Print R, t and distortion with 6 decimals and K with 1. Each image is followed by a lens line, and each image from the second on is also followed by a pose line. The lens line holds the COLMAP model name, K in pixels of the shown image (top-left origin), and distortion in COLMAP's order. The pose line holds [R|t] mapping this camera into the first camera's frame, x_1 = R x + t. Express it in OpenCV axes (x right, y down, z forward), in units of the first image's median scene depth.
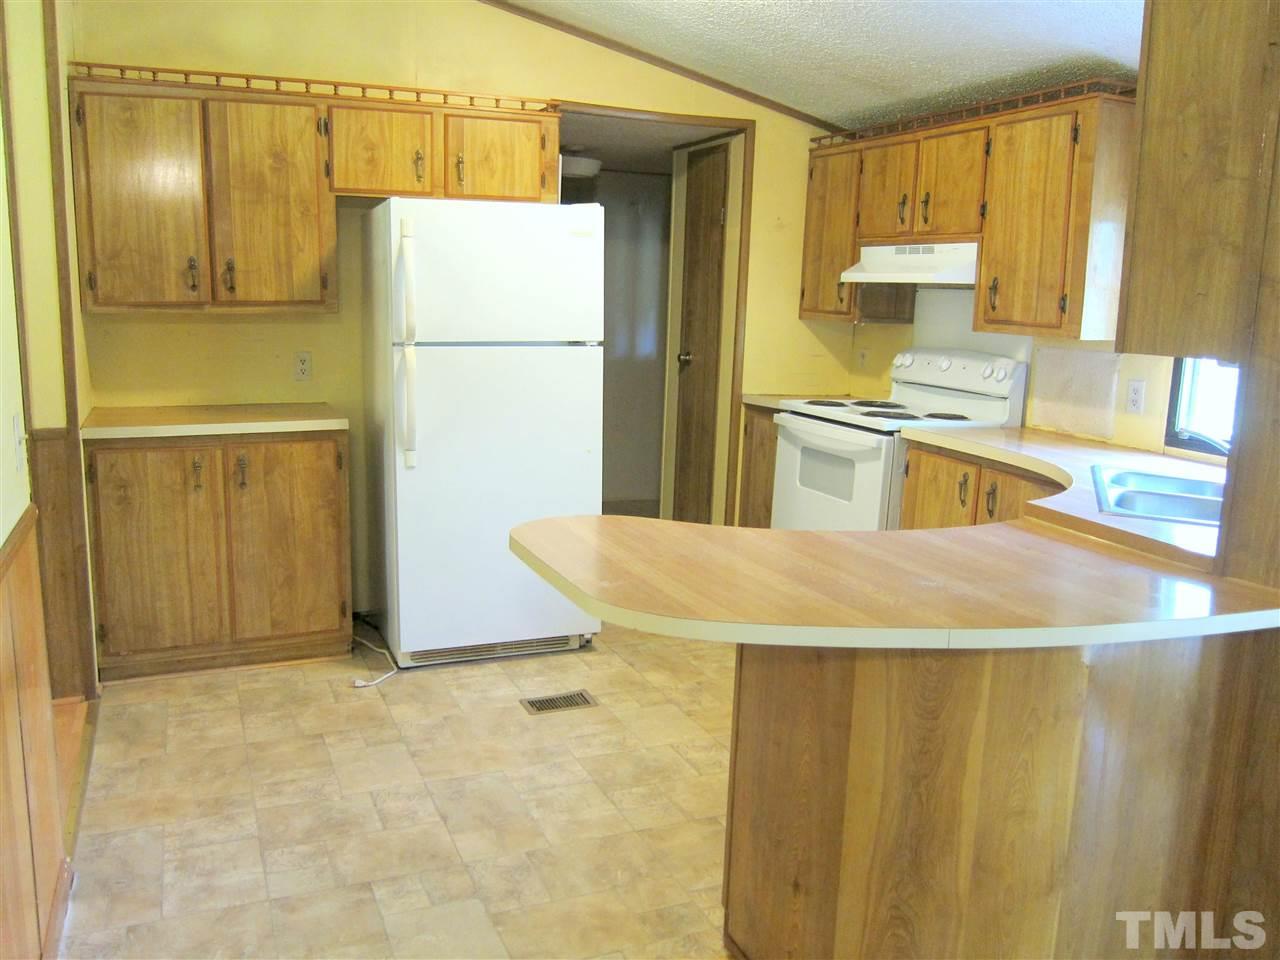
lens RADIAL K [[1066.0, 0, 644.3], [0, 1066.0, 482.3], [0, 0, 1]] dist [-0.068441, 0.039733]
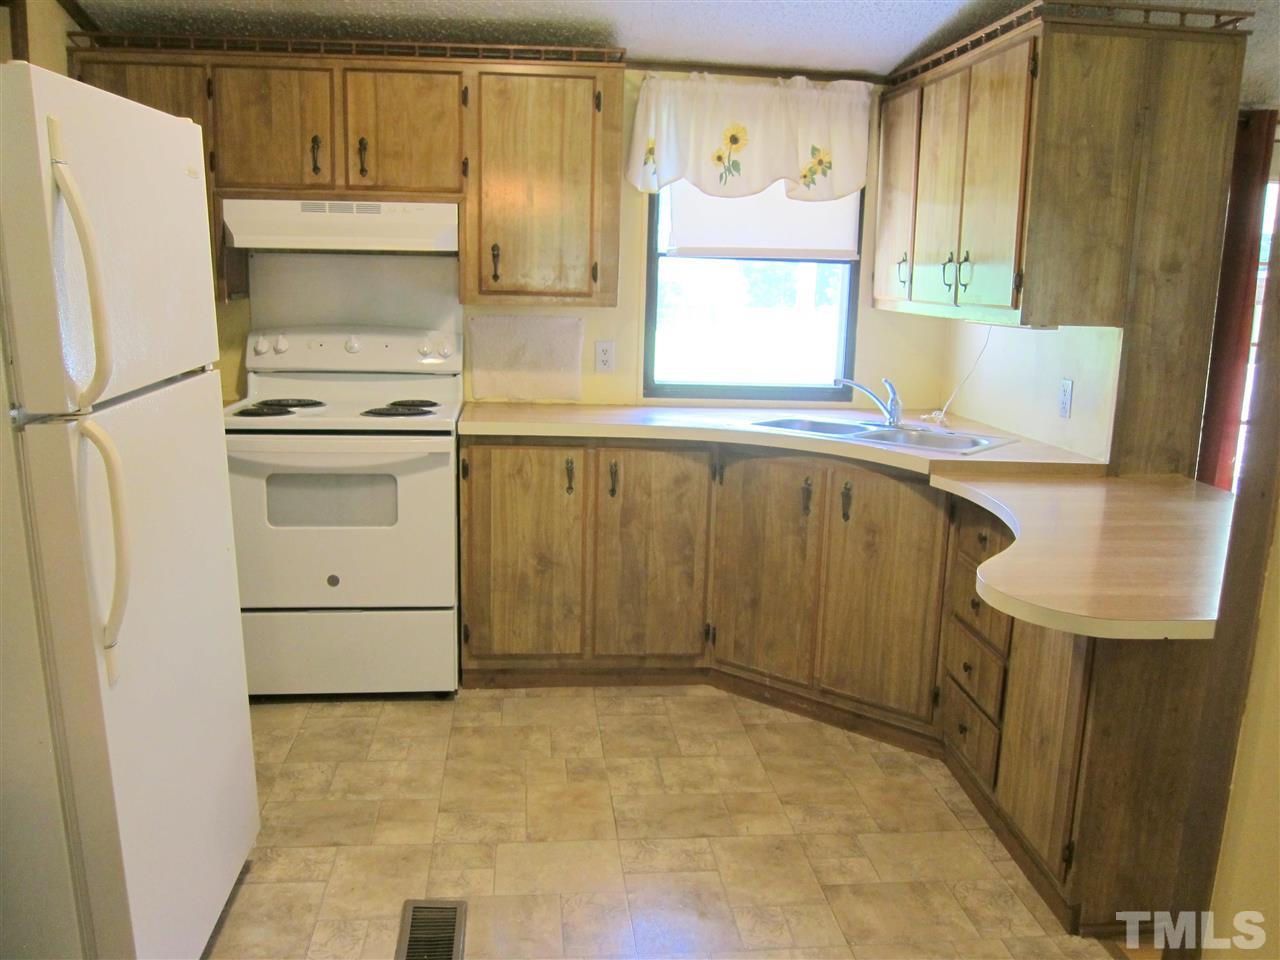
lens RADIAL K [[1066.0, 0, 642.1], [0, 1066.0, 481.1], [0, 0, 1]] dist [-0.068441, 0.039733]
pose [[0.301338, -0.214428, 0.929094, -0.533046], [0.154896, 0.972452, 0.174197, -0.137147], [-0.940852, 0.091421, 0.326251, 0.610220]]
